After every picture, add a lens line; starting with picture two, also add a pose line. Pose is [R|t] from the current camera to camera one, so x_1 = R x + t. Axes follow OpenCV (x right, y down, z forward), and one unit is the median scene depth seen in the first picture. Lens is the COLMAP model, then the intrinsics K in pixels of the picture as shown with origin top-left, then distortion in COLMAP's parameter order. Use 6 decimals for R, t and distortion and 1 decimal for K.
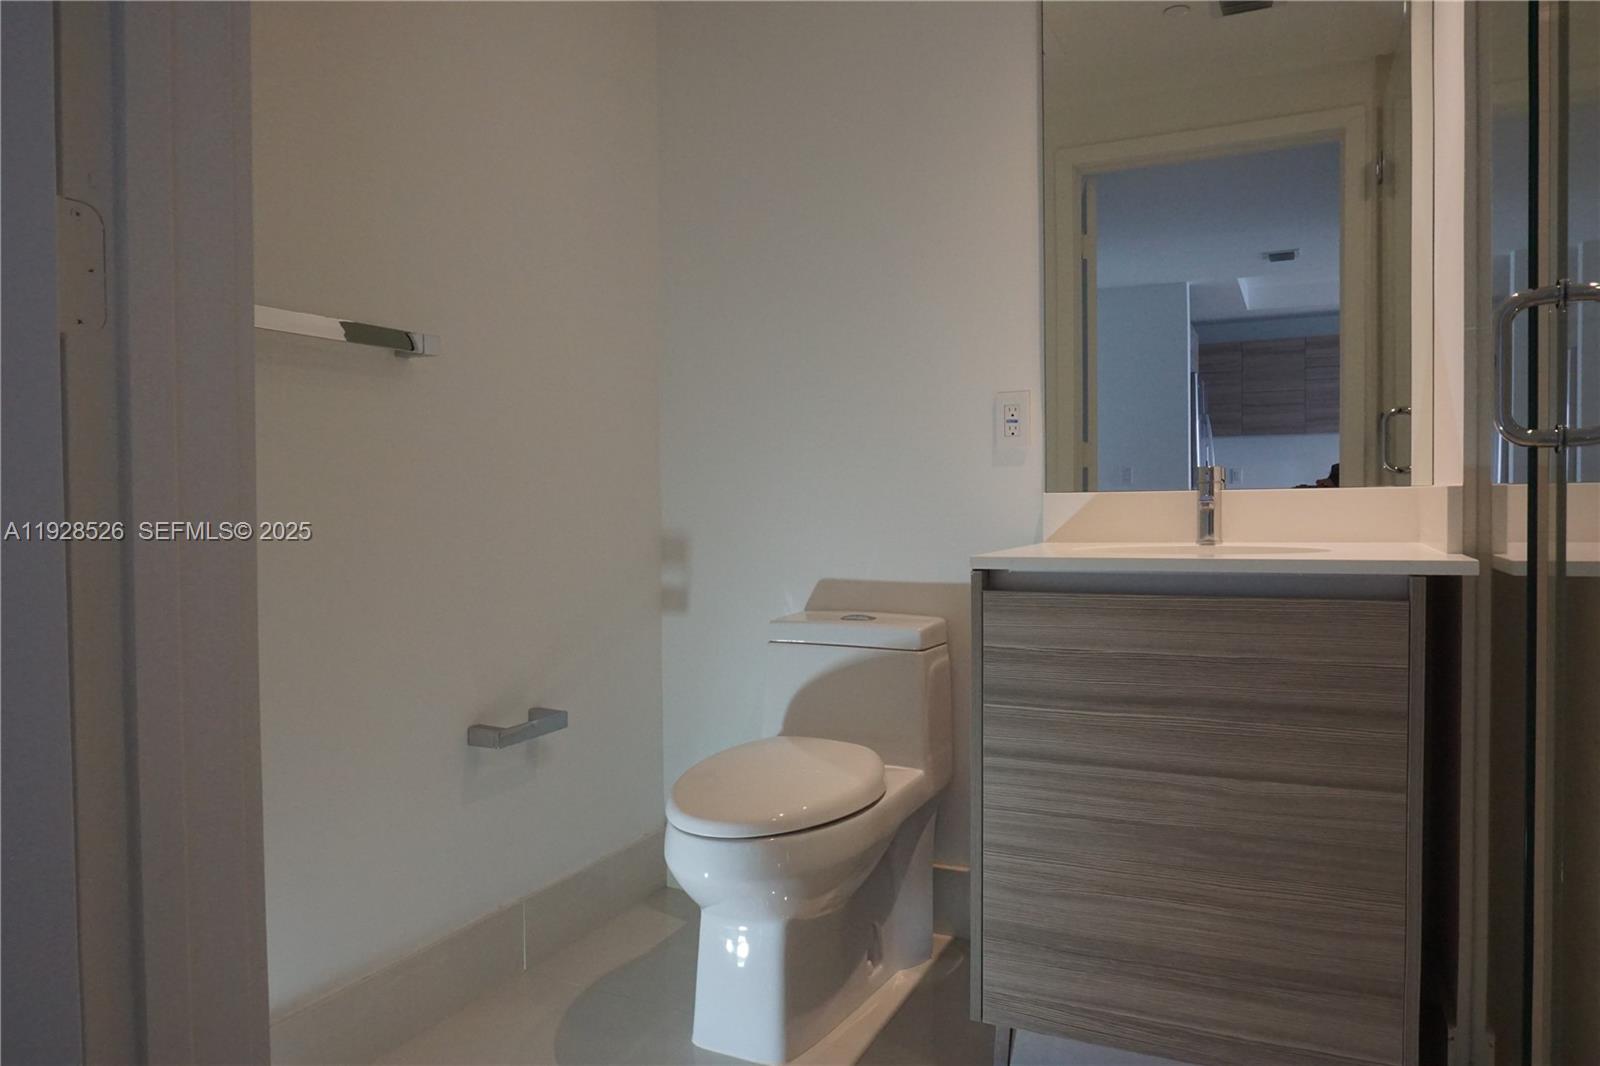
lens RADIAL K [[1057.5, 0, 803.8], [0, 1057.5, 533.1], [0, 0, 1]] dist [-0.061987, 0.034594]
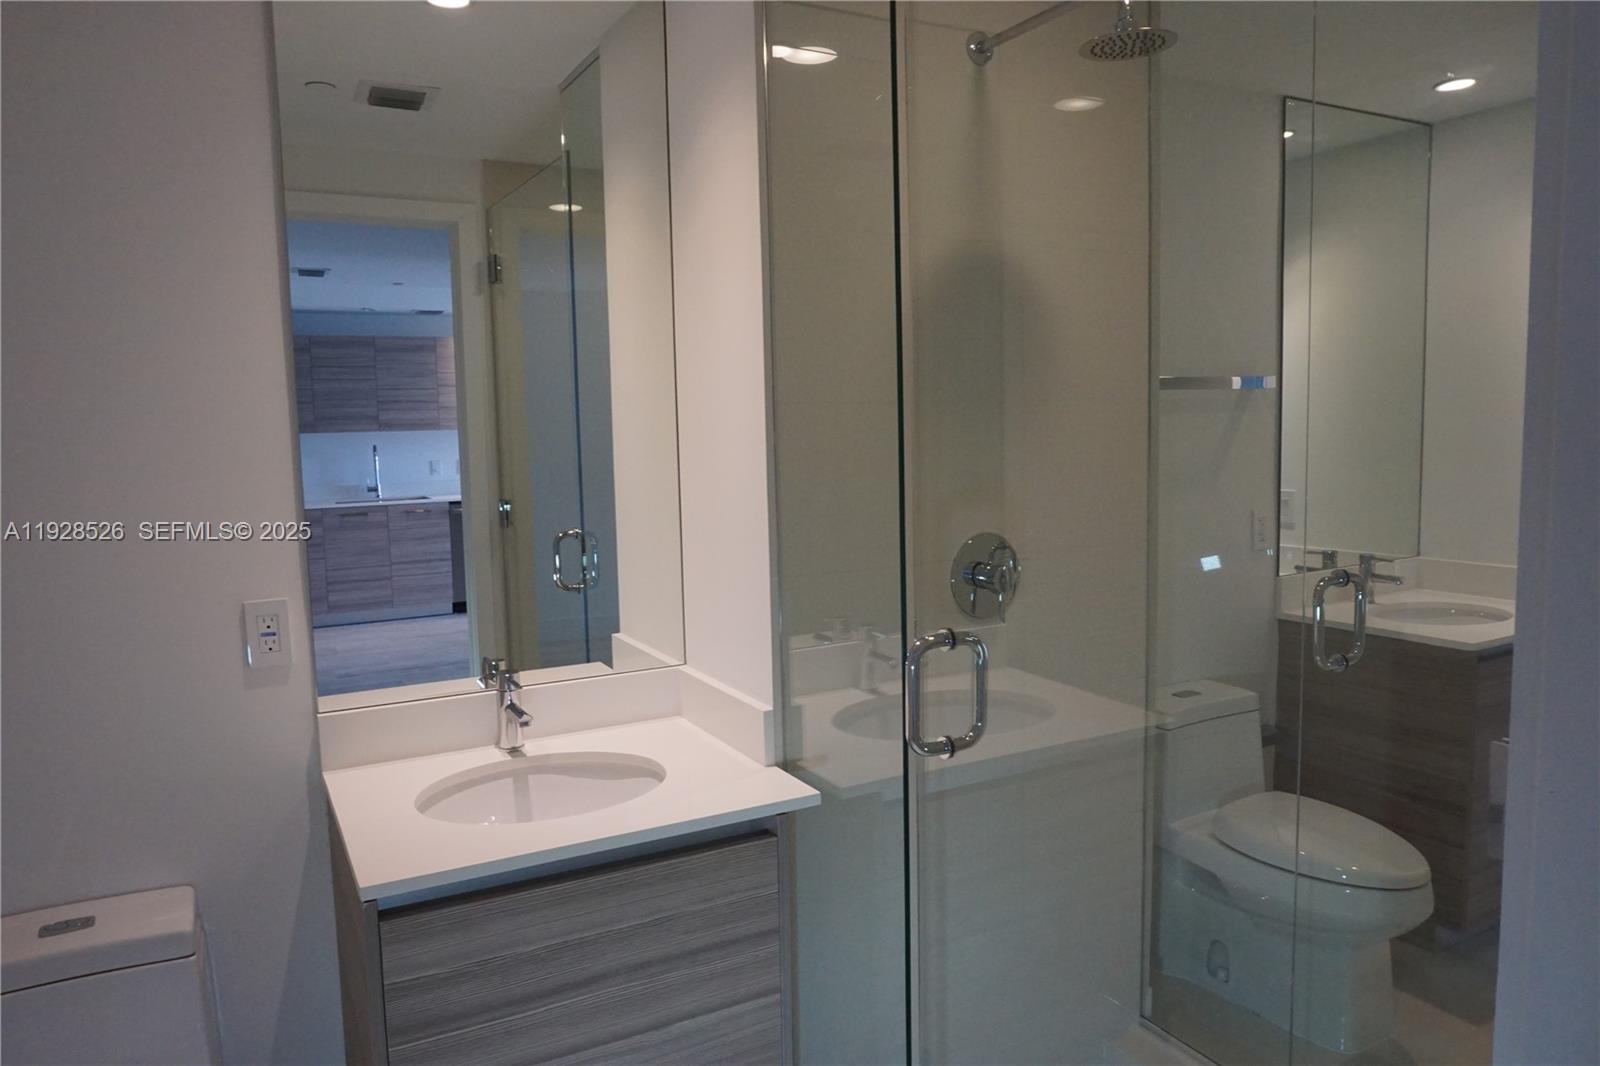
lens RADIAL K [[1057.5, 0, 803.8], [0, 1057.5, 533.1], [0, 0, 1]] dist [-0.061987, 0.034594]
pose [[0.591228, -0.082904, 0.802232, -0.299784], [0.040303, 0.996497, 0.073277, -0.333935], [-0.805496, -0.010991, 0.592499, 0.254565]]
